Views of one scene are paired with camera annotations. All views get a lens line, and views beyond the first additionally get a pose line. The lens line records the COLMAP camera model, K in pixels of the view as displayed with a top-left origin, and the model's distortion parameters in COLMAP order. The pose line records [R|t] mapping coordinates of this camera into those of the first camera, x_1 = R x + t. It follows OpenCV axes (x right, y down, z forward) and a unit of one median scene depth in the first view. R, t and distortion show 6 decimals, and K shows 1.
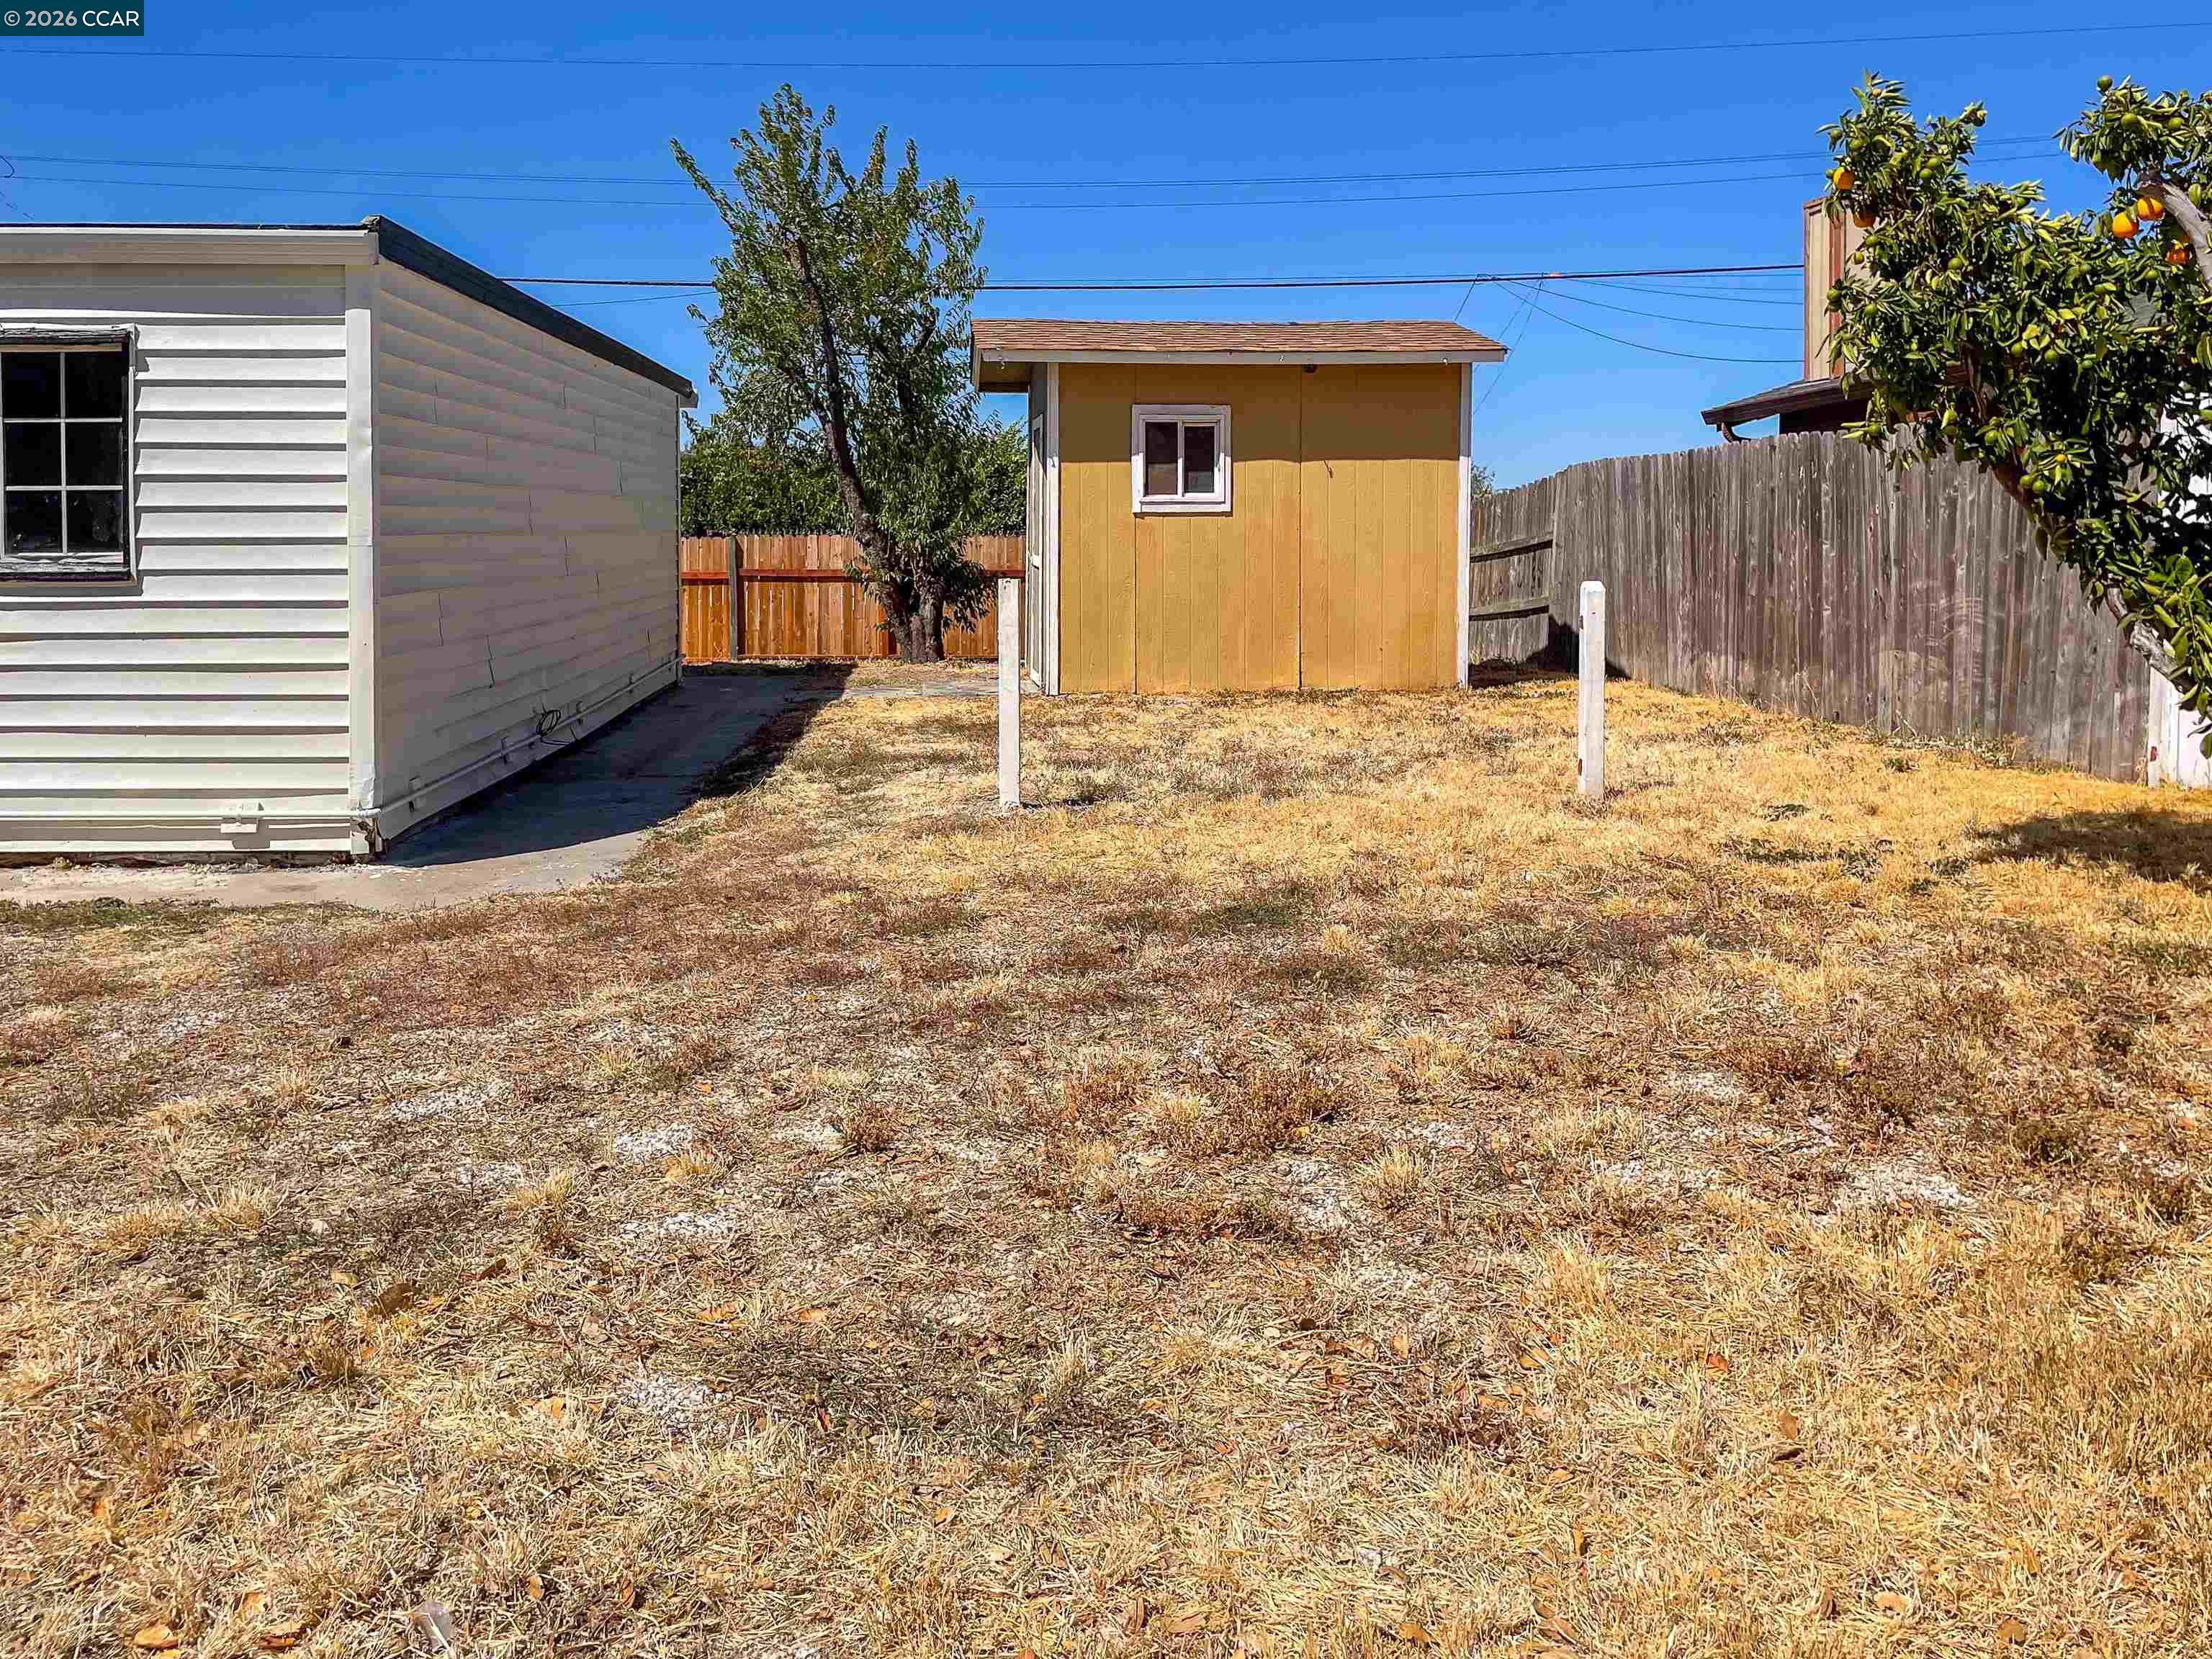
lens RADIAL K [[1731.7, 0, 1102.8], [0, 1731.7, 671.9], [0, 0, 1]] dist [0.009514, 0.003187]
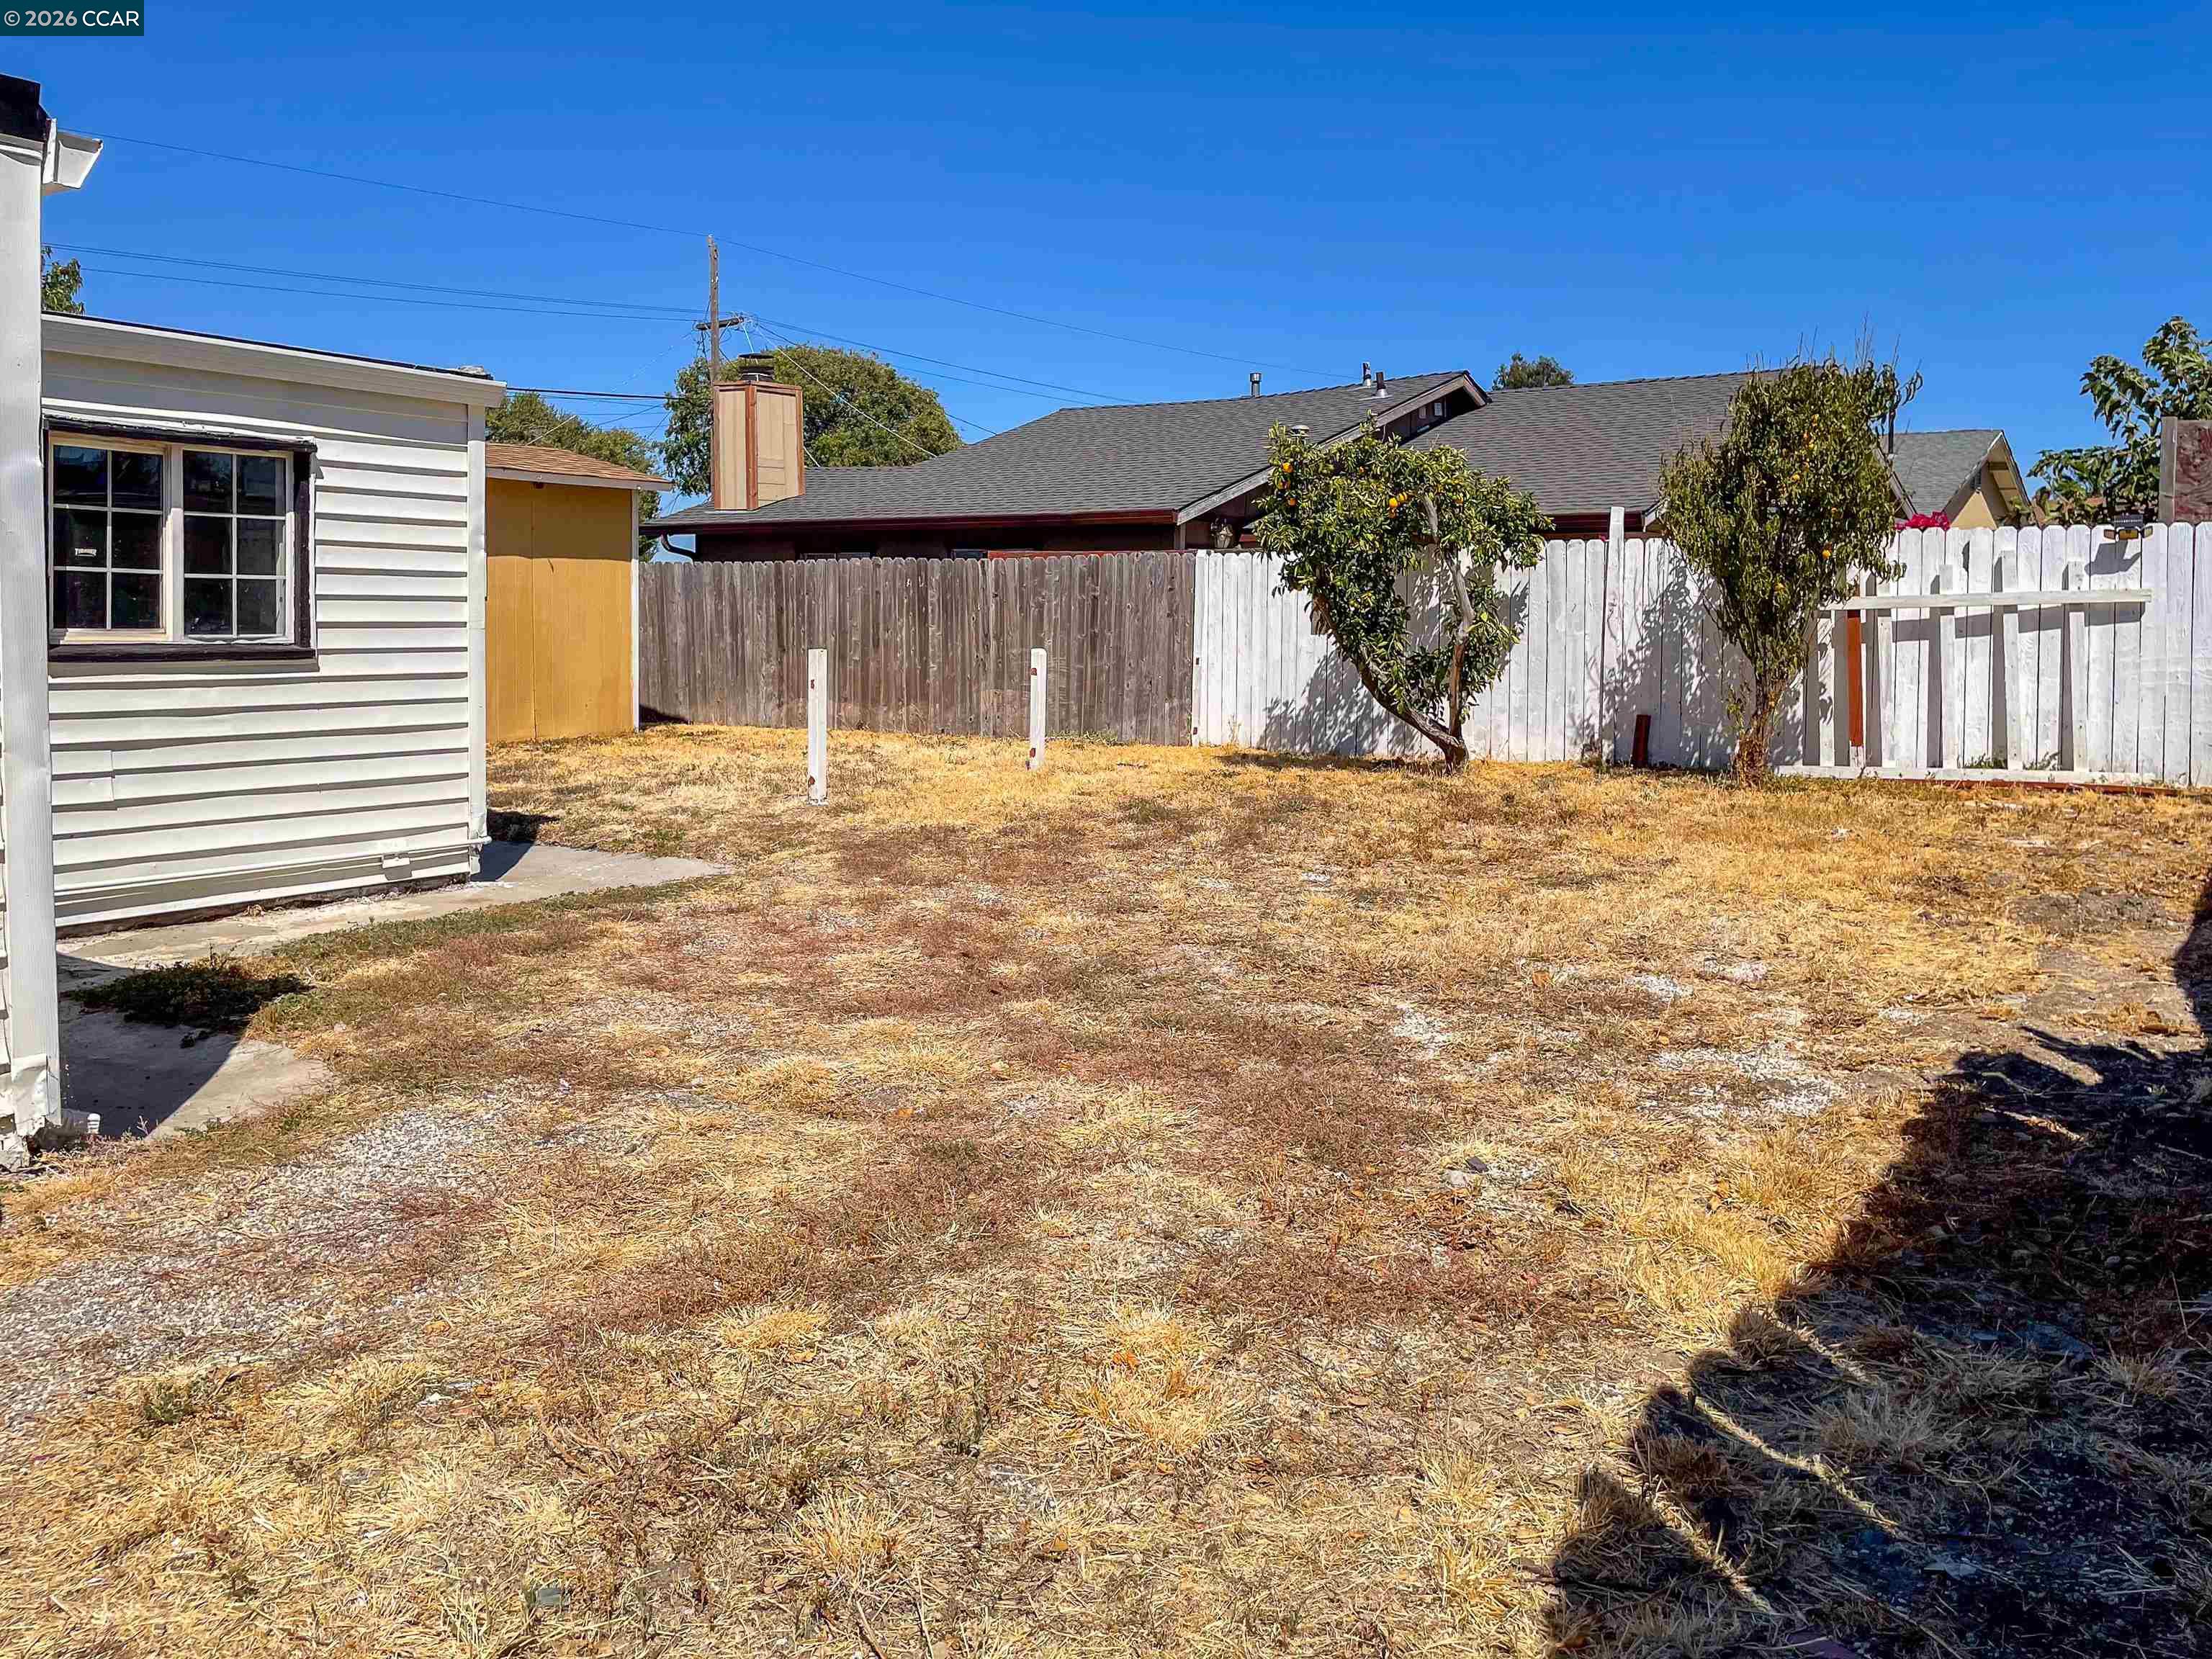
lens RADIAL K [[1693.3, 0, 1106.0], [0, 1693.3, 829.5], [0, 0, 1]] dist [0.001261, 0.000166]
pose [[0.571426, -0.094292, 0.815219, -1.164962], [0.052939, 0.995544, 0.078042, 0.001125], [-0.818945, -0.001438, 0.573871, -0.083005]]
